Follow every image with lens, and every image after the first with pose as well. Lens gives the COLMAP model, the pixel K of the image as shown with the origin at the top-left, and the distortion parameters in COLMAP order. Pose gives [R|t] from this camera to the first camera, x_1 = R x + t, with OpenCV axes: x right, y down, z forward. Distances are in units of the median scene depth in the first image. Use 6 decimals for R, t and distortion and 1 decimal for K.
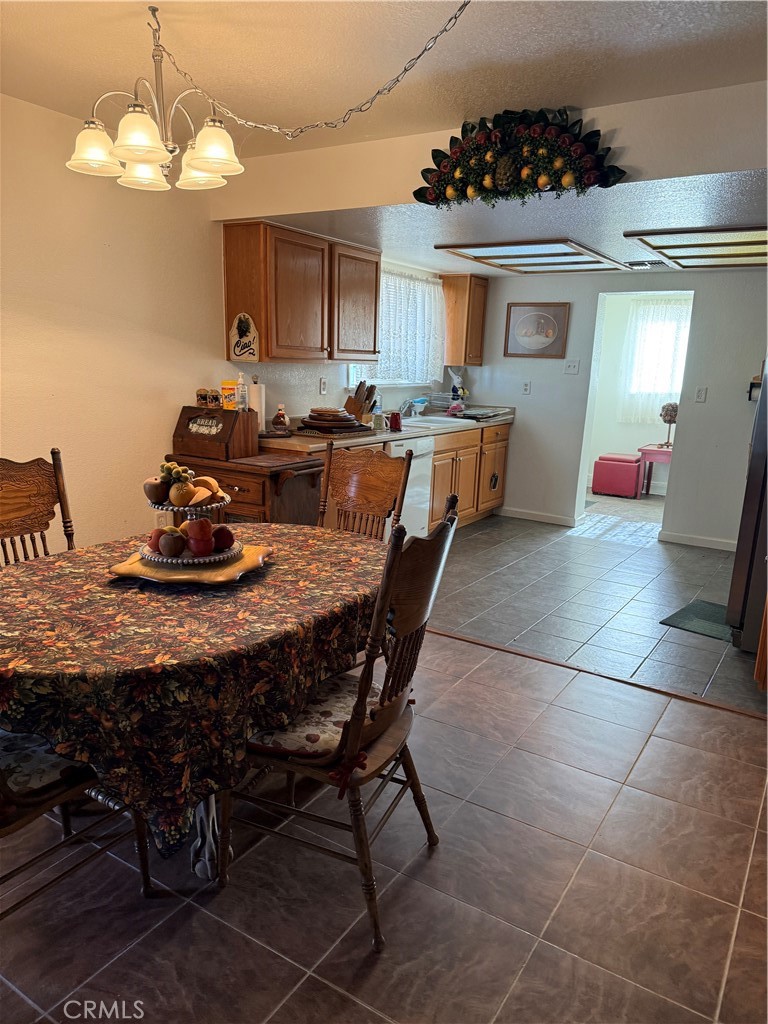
lens RADIAL K [[725.7, 0, 382.7], [0, 725.7, 511.5], [0, 0, 1]] dist [-0.000598, -0.001453]
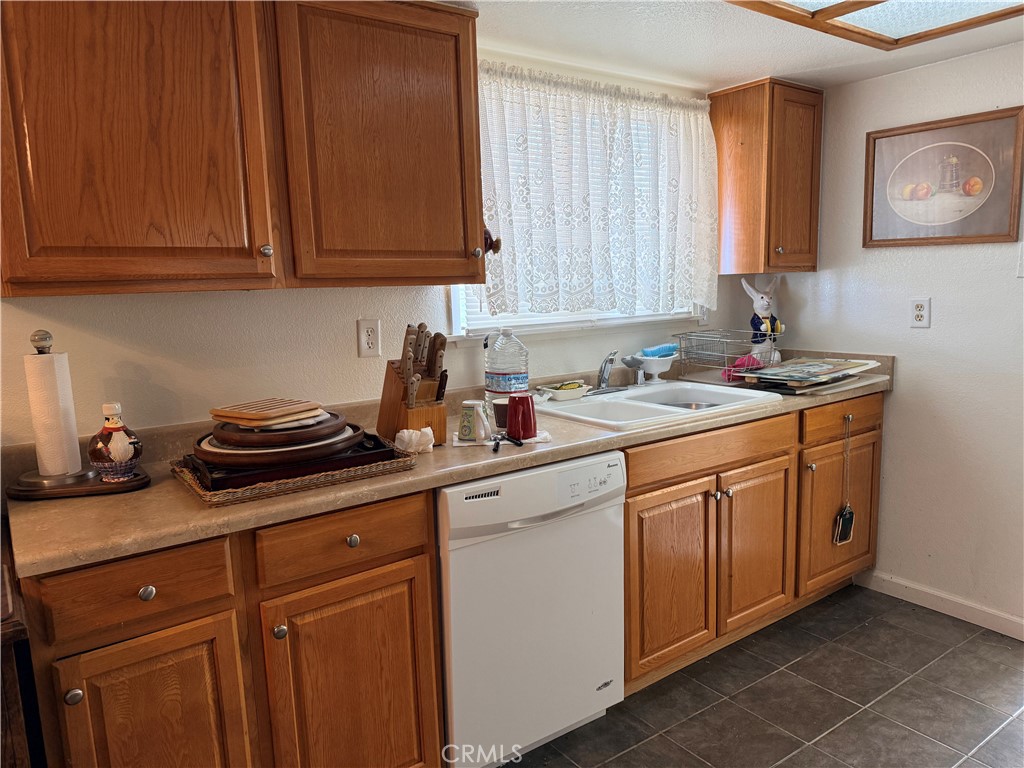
lens RADIAL K [[725.7, 0, 513.7], [0, 725.7, 352.5], [0, 0, 1]] dist [-0.000598, -0.001453]
pose [[0.923919, -0.014575, -0.382310, 0.141414], [-0.024224, 0.995041, -0.096475, -0.100729], [0.381820, 0.098396, 0.918984, 0.514266]]
